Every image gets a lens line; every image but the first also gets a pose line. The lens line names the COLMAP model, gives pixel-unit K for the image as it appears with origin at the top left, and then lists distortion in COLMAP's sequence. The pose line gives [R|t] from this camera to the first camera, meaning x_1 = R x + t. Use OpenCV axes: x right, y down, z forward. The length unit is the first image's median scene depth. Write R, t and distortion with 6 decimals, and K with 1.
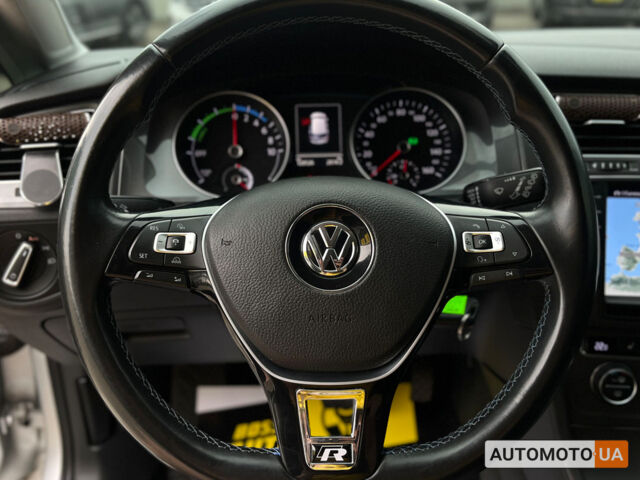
lens RADIAL K [[608.4, 0, 323.7], [0, 608.4, 244.1], [0, 0, 1]] dist [0.038459, 0.000000]
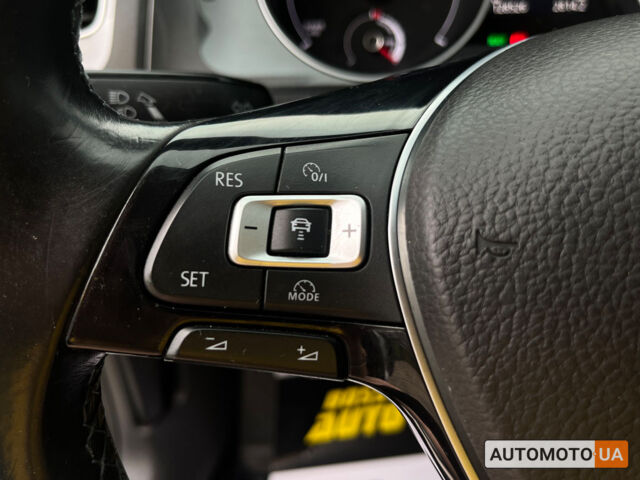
lens RADIAL K [[608.4, 0, 320.1], [0, 608.4, 245.3], [0, 0, 1]] dist [0.038459, 0.000000]
pose [[0.994395, 0.036963, -0.099059, -0.142669], [-0.017893, 0.982218, 0.186890, -0.035316], [0.104206, -0.184070, 0.977374, 0.497427]]
